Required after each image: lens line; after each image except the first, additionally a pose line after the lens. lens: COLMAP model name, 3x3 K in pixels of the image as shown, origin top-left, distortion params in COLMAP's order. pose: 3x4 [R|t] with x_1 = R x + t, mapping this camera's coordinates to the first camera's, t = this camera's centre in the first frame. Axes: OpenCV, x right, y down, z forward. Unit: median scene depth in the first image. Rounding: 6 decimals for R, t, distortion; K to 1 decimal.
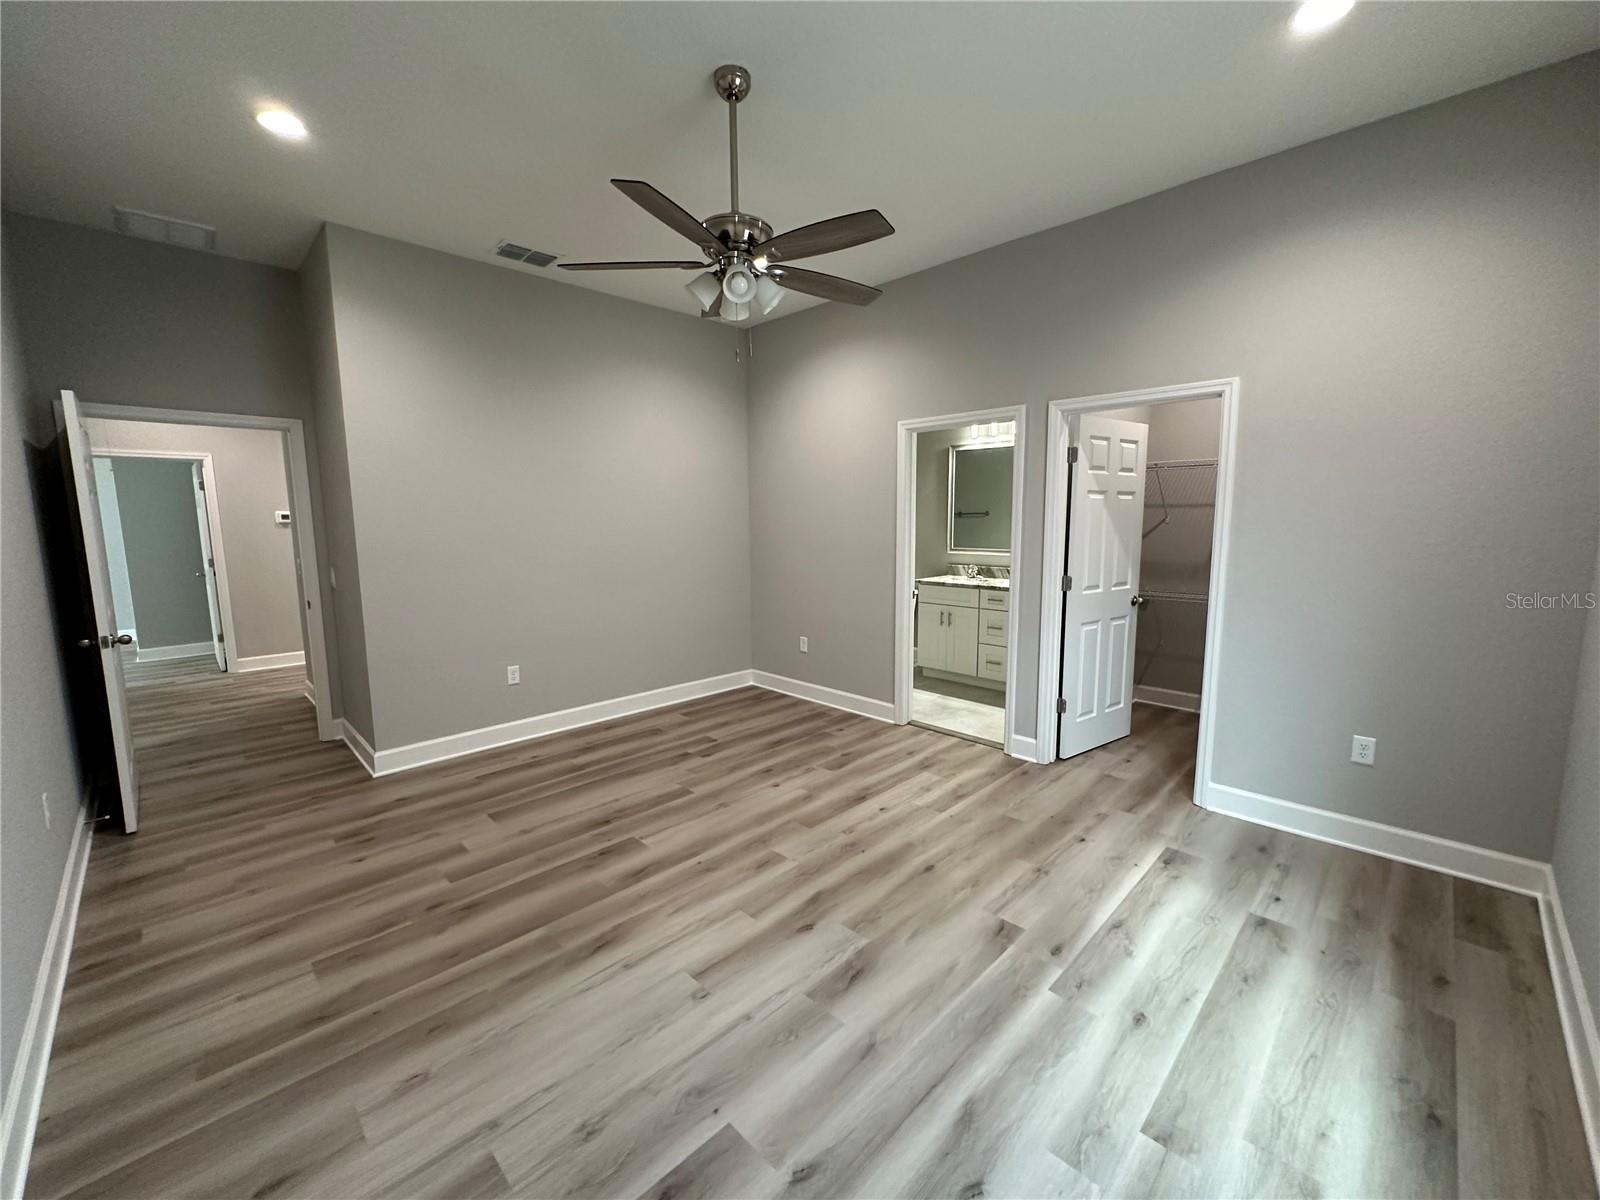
lens RADIAL K [[642.0, 0, 795.8], [0, 642.0, 600.5], [0, 0, 1]] dist [-0.004721, -0.000438]
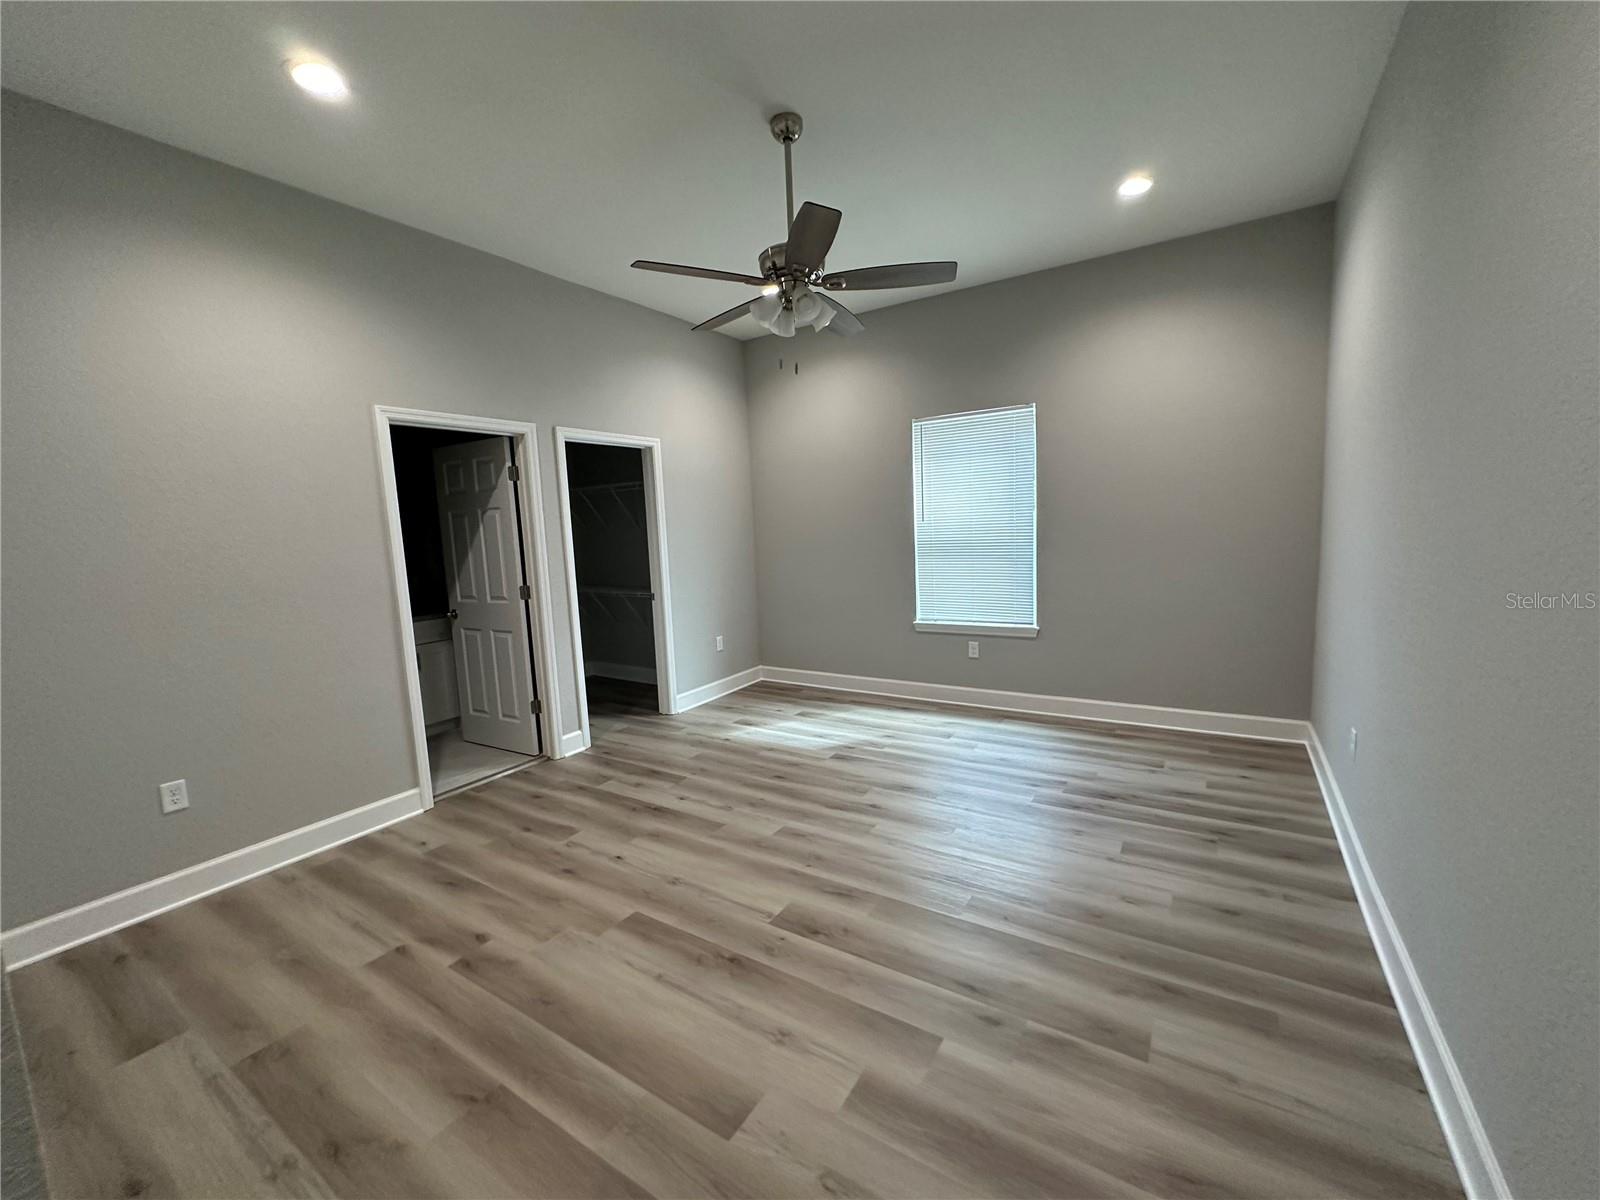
lens RADIAL K [[642.0, 0, 801.2], [0, 642.0, 603.4], [0, 0, 1]] dist [-0.004721, -0.000438]
pose [[-0.216179, -0.106806, 0.970494, -0.962809], [0.172470, 0.974190, 0.145630, -0.115283], [-0.961000, 0.198863, -0.192179, 1.019303]]
